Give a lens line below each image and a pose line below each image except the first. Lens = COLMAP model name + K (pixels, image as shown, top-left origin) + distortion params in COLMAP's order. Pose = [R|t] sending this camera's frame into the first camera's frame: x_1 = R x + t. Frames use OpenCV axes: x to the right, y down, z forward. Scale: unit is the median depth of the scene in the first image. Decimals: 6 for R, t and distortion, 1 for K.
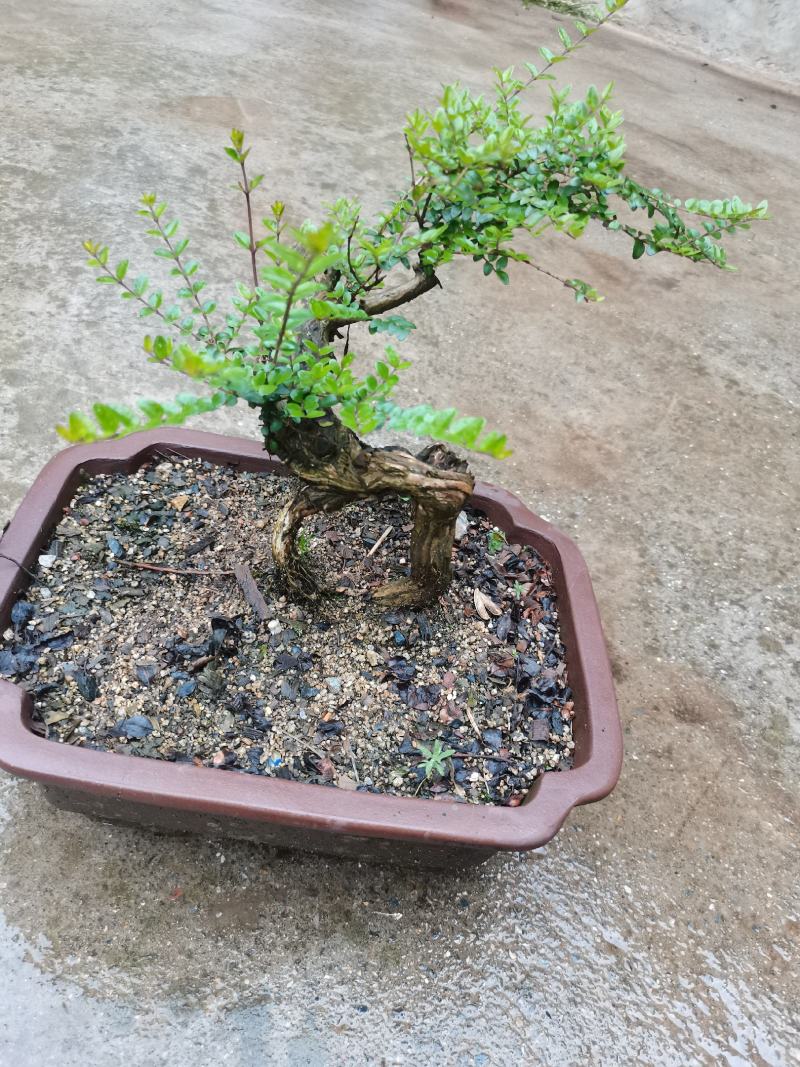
lens RADIAL K [[832.1, 0, 399.9], [0, 832.1, 498.7], [0, 0, 1]] dist [0.031540, -0.051470]
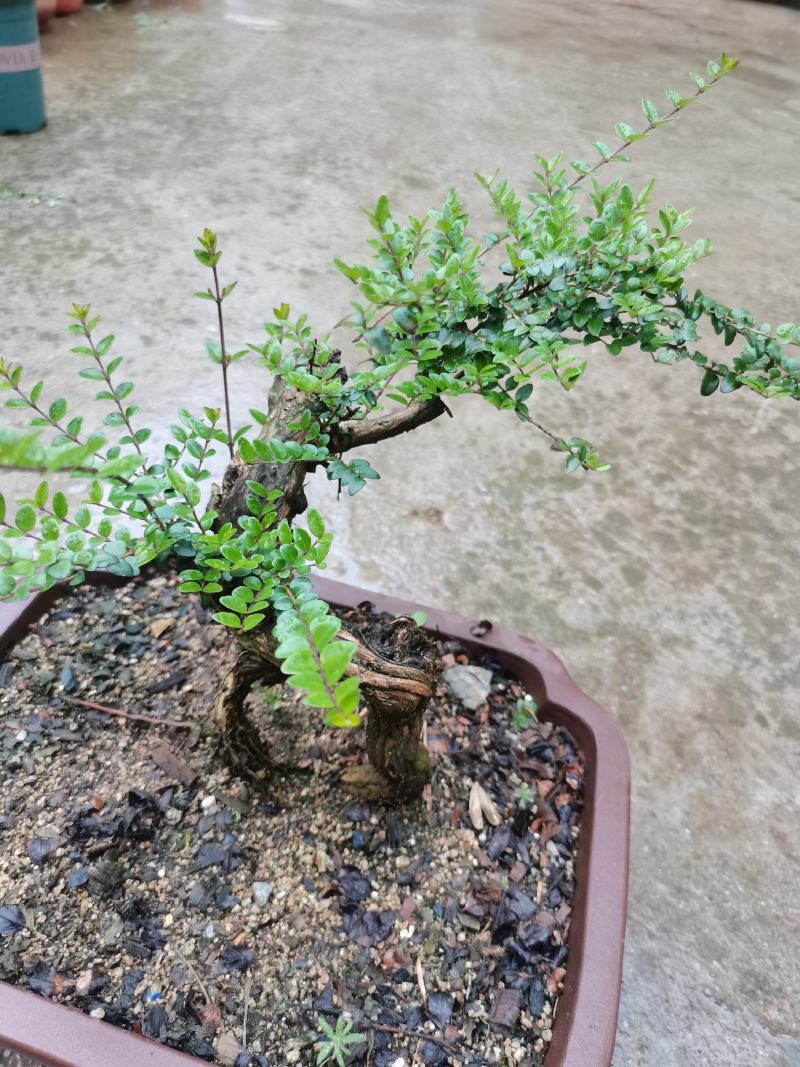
lens RADIAL K [[832.1, 0, 399.9], [0, 832.1, 498.7], [0, 0, 1]] dist [0.031540, -0.051470]
pose [[0.970014, 0.088169, -0.226493, 0.195610], [-0.099487, 0.994273, -0.039030, -0.137428], [0.221755, 0.060393, 0.973230, 0.199975]]
